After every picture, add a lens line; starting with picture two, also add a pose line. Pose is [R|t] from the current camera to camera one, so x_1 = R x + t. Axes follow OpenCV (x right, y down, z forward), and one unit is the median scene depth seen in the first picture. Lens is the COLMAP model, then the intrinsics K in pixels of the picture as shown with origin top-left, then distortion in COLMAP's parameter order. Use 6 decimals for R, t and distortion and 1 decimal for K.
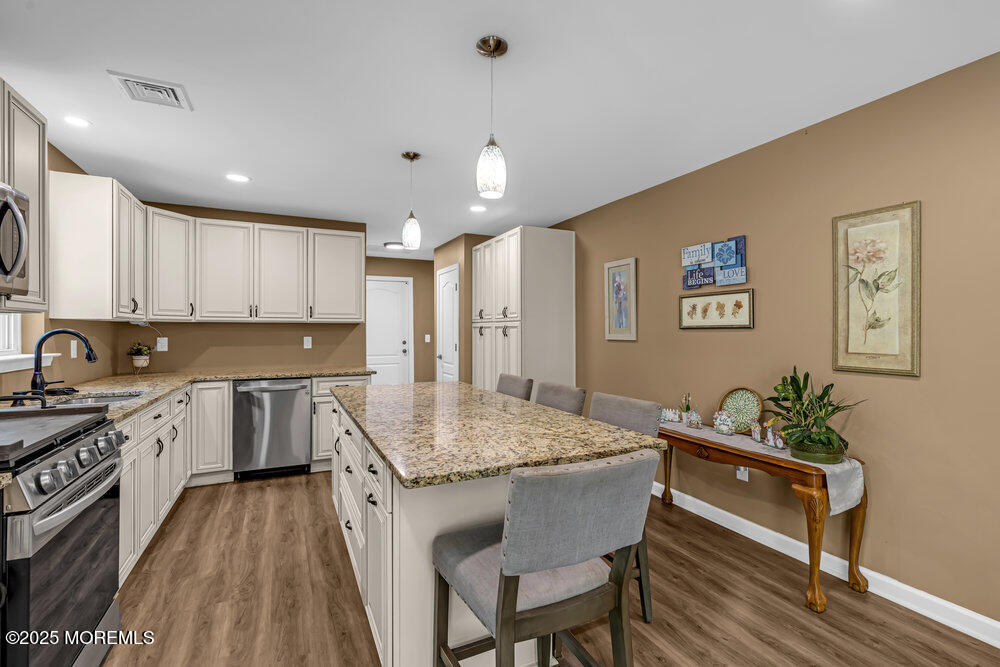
lens RADIAL K [[447.8, 0, 496.8], [0, 447.8, 330.8], [0, 0, 1]] dist [-0.009436, 0.003551]
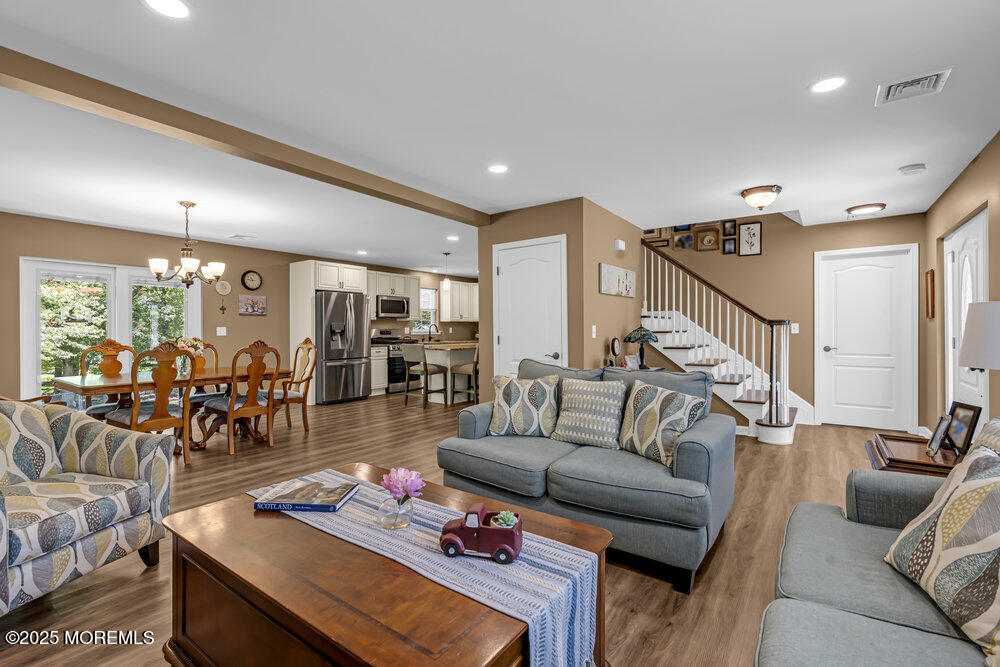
lens RADIAL K [[447.8, 0, 496.8], [0, 447.8, 331.9], [0, 0, 1]] dist [-0.009436, 0.003551]
pose [[0.483394, 0.005652, -0.875384, 1.732250], [0.000764, 0.999976, 0.006878, 0.023923], [0.875402, -0.003993, 0.483378, -0.271830]]
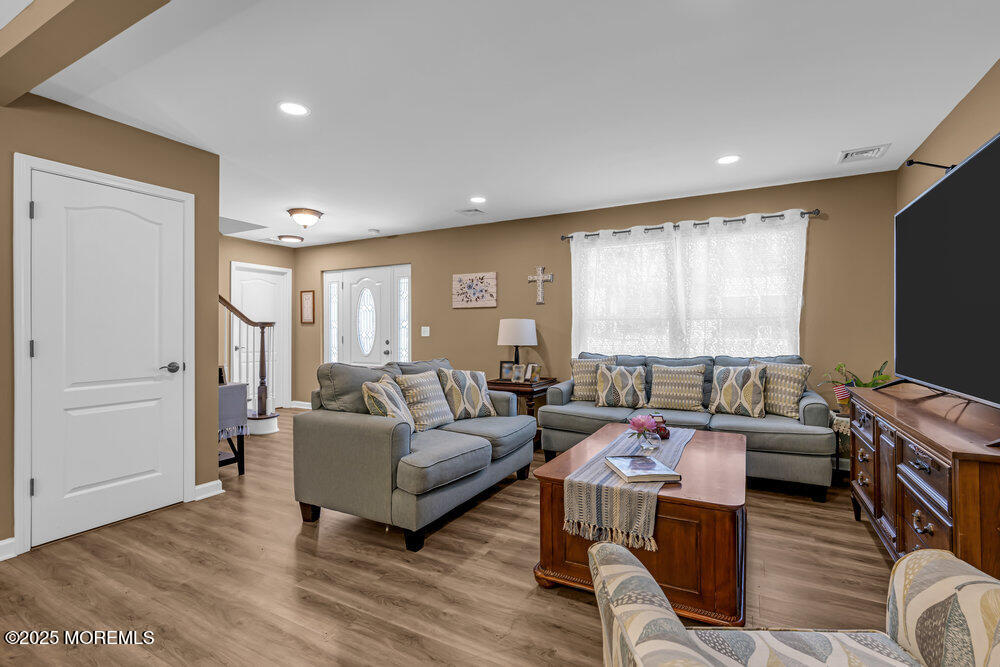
lens RADIAL K [[459.3, 0, 501.6], [0, 459.3, 330.1], [0, 0, 1]] dist [-0.007127, 0.004717]
pose [[0.805335, 0.003931, 0.592807, 0.814412], [-0.000187, 0.999980, -0.006376, 0.033174], [-0.592820, 0.005024, 0.805319, -0.552041]]
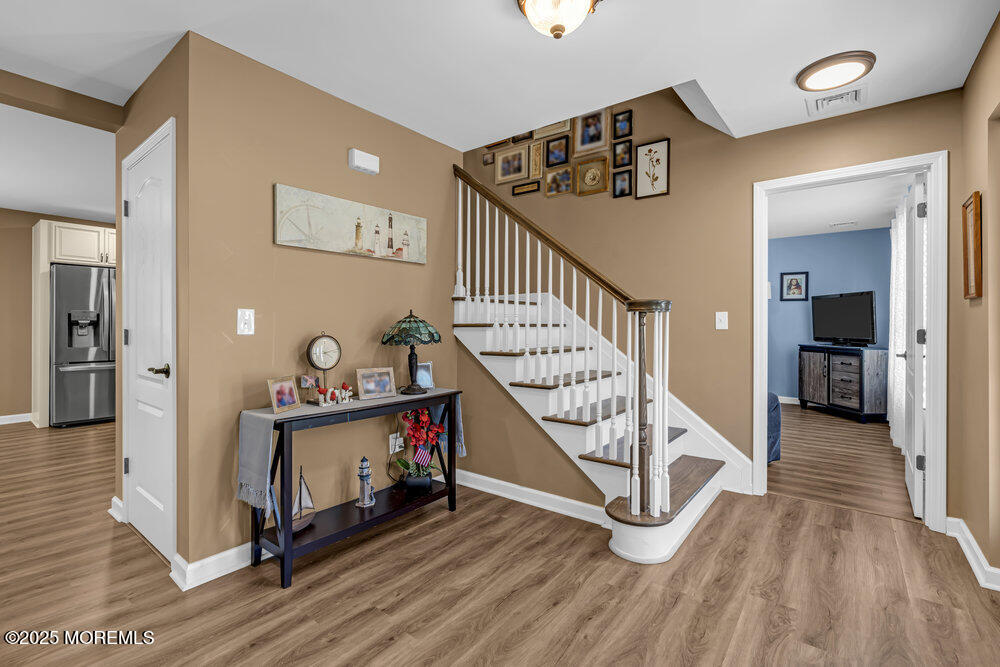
lens RADIAL K [[447.8, 0, 495.5], [0, 447.8, 325.5], [0, 0, 1]] dist [-0.009436, 0.003551]
pose [[0.446690, 0.005856, -0.894670, 1.488289], [-0.005533, 0.999978, 0.003783, 0.031336], [0.894672, 0.003261, 0.446712, 0.514896]]
